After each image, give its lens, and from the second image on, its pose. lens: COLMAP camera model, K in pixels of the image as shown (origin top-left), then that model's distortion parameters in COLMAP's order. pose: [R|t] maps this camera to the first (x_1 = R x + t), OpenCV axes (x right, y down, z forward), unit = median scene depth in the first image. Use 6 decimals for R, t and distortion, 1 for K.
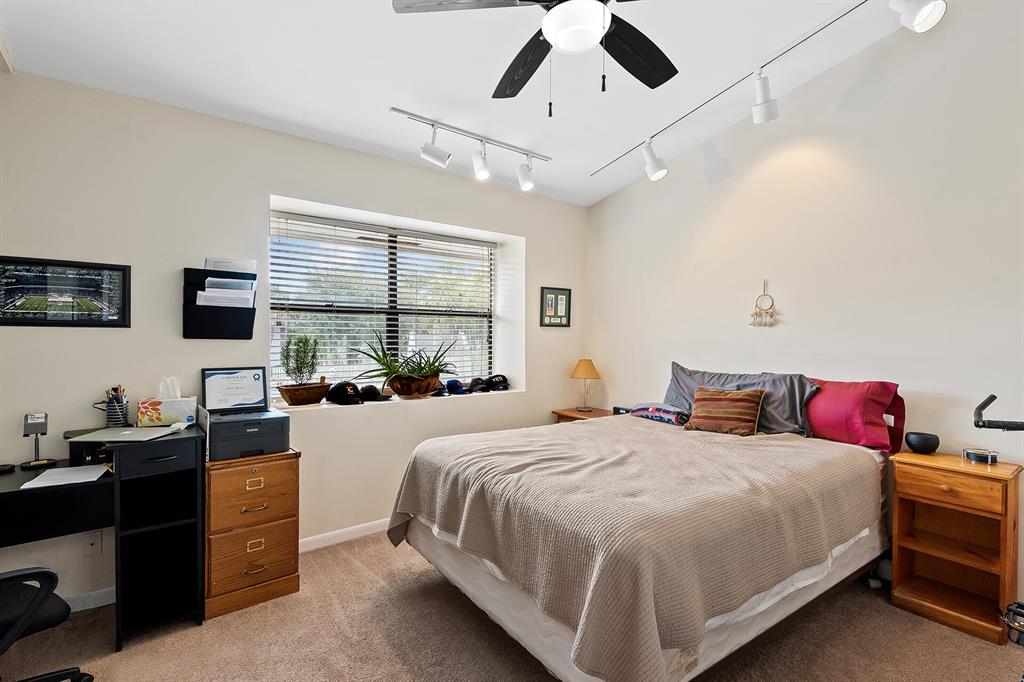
lens RADIAL K [[484.8, 0, 513.4], [0, 484.8, 340.2], [0, 0, 1]] dist [0.014782, -0.006413]
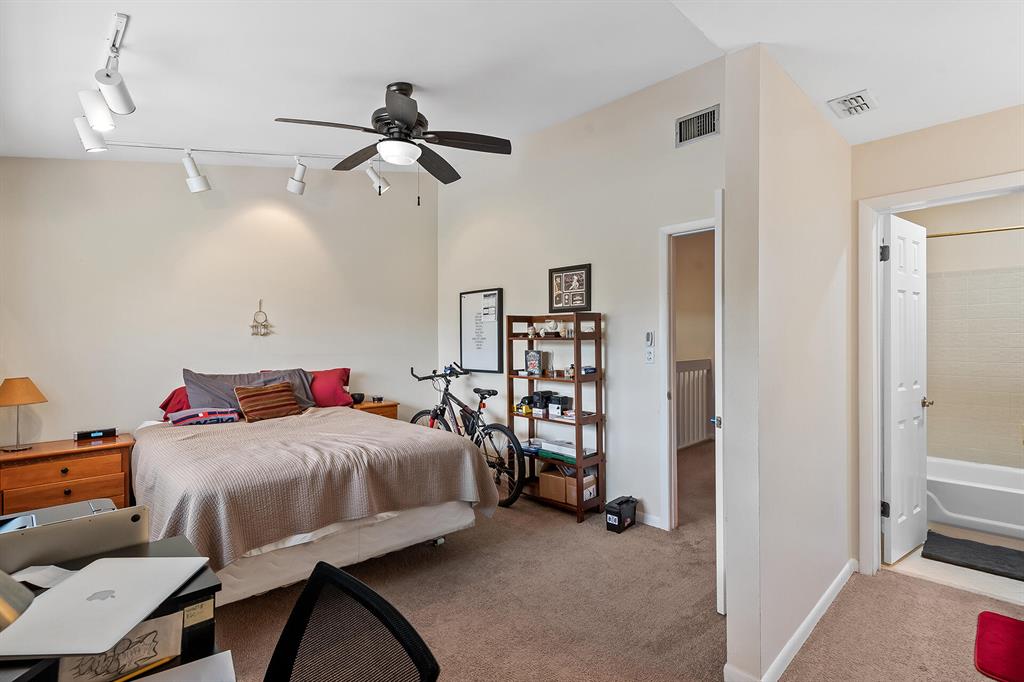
lens RADIAL K [[484.8, 0, 514.3], [0, 484.8, 340.6], [0, 0, 1]] dist [0.014782, -0.006413]
pose [[-0.132573, -0.009584, 0.991127, -0.910282], [0.005032, 0.999934, 0.010342, -0.026103], [-0.991160, 0.006358, -0.132516, 0.511364]]
